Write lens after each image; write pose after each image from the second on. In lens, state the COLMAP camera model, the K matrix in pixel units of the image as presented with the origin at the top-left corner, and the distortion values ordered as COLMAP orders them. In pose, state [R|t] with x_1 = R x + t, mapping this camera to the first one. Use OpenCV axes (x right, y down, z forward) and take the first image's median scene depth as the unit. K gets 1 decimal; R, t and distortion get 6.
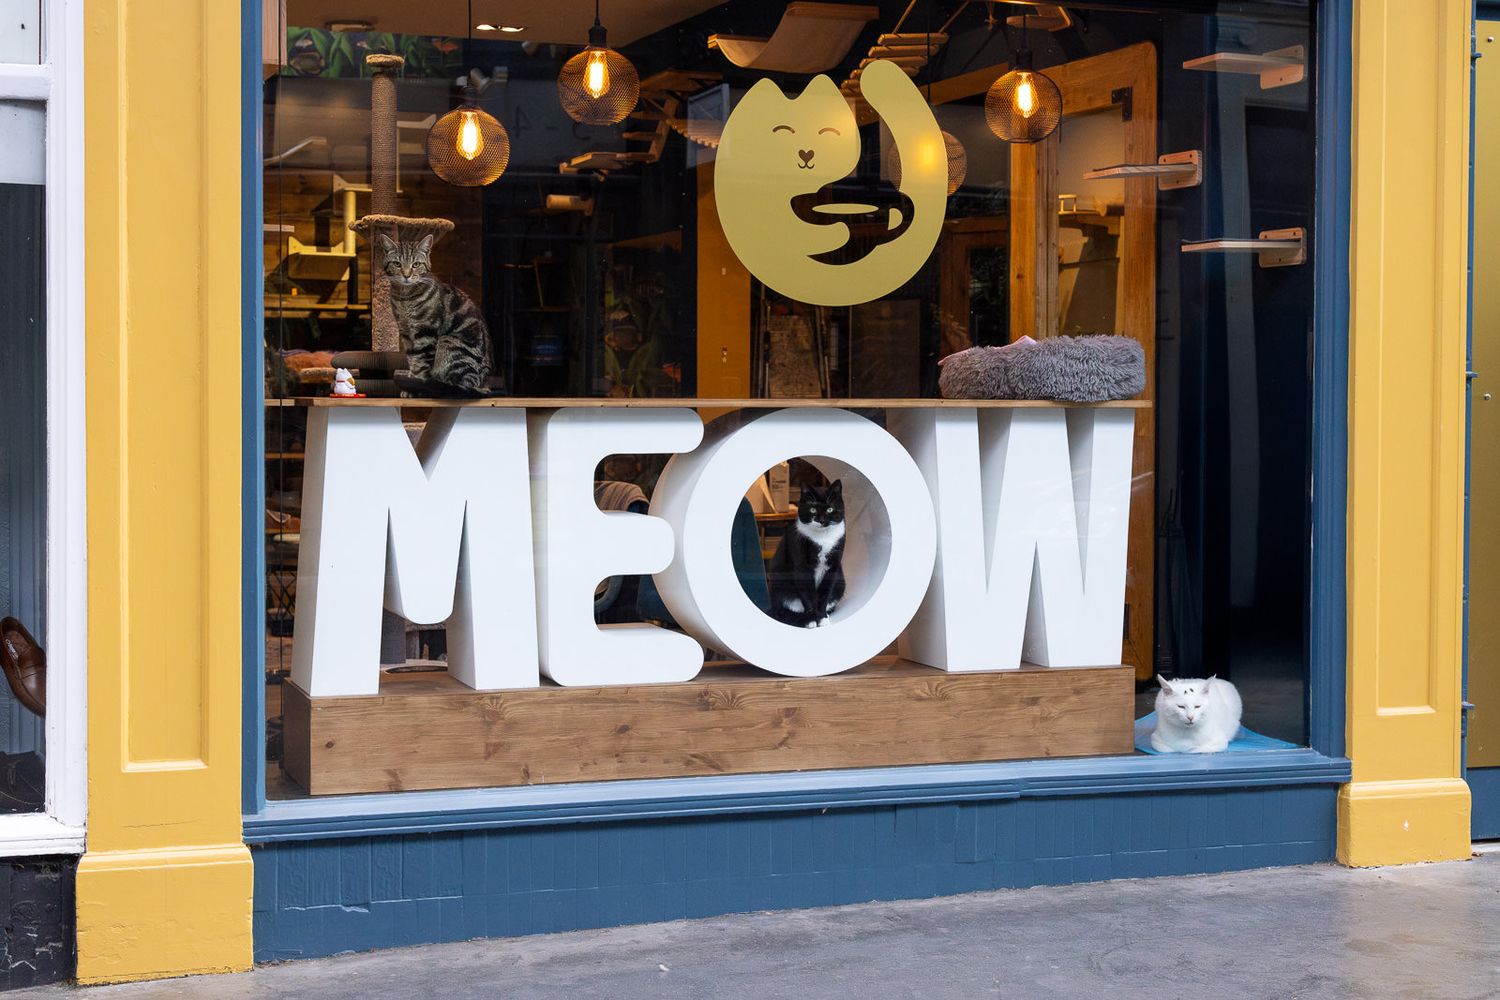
lens RADIAL K [[2350.8, 0, 748.2], [0, 2350.8, 443.4], [0, 0, 1]] dist [-0.012289, -0.027999]
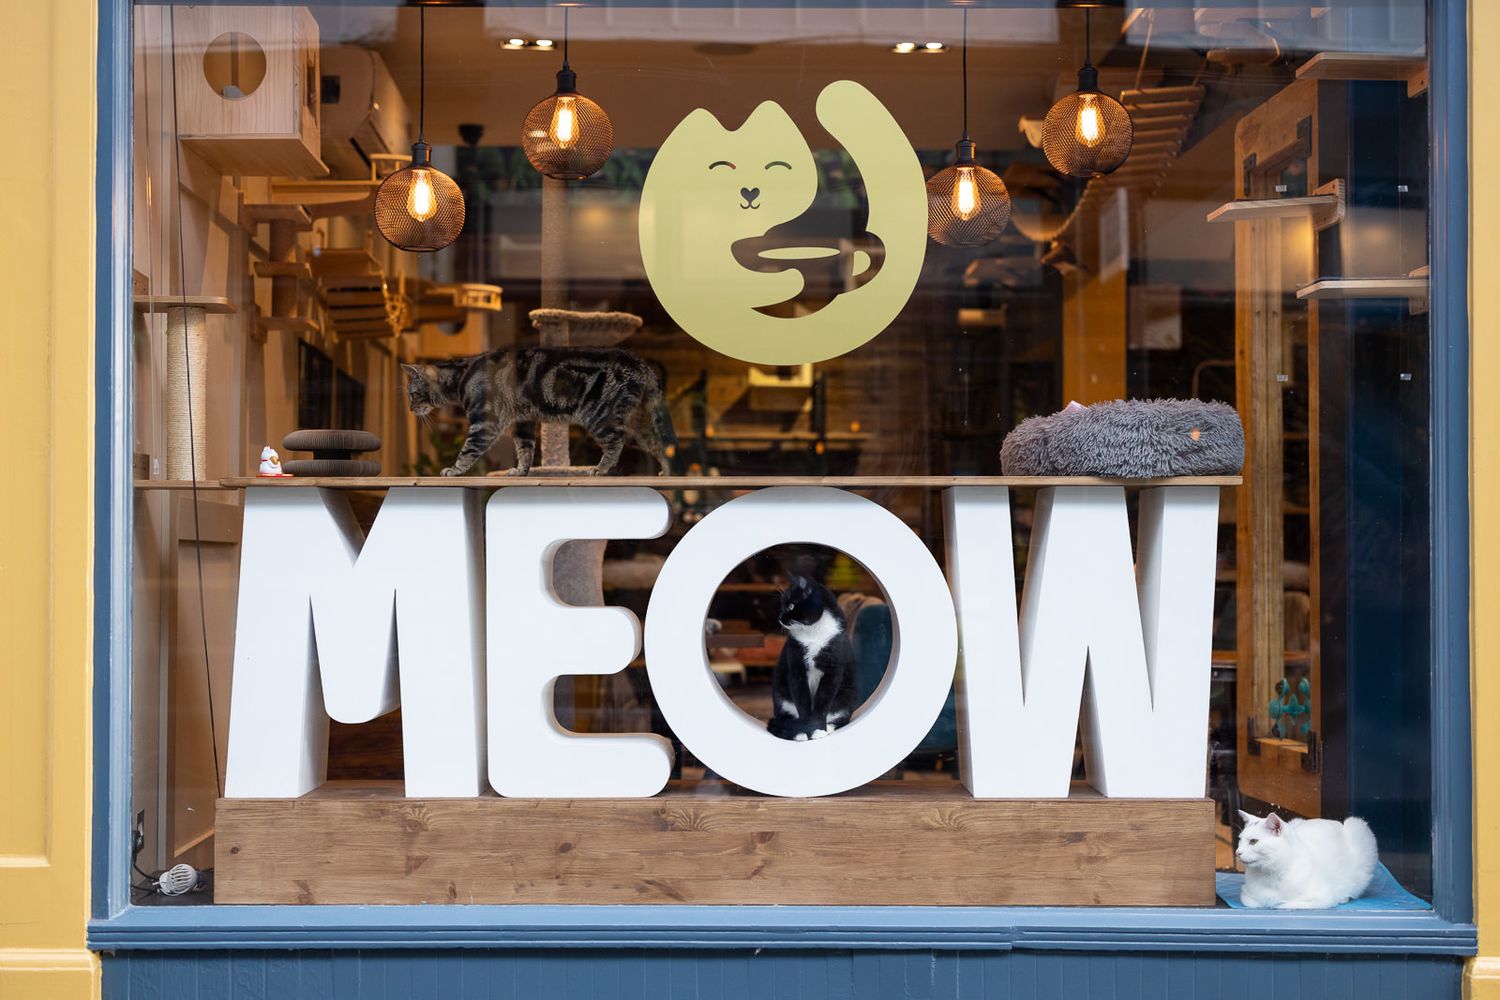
lens RADIAL K [[2297.6, 0, 750.0], [0, 2297.6, 500.0], [0, 0, 1]] dist [0.000959, 0.018255]
pose [[0.940740, -0.012900, -0.338885, 0.301997], [-0.002973, 0.998924, -0.046277, 0.029485], [0.339117, 0.044542, 0.939689, 0.196488]]
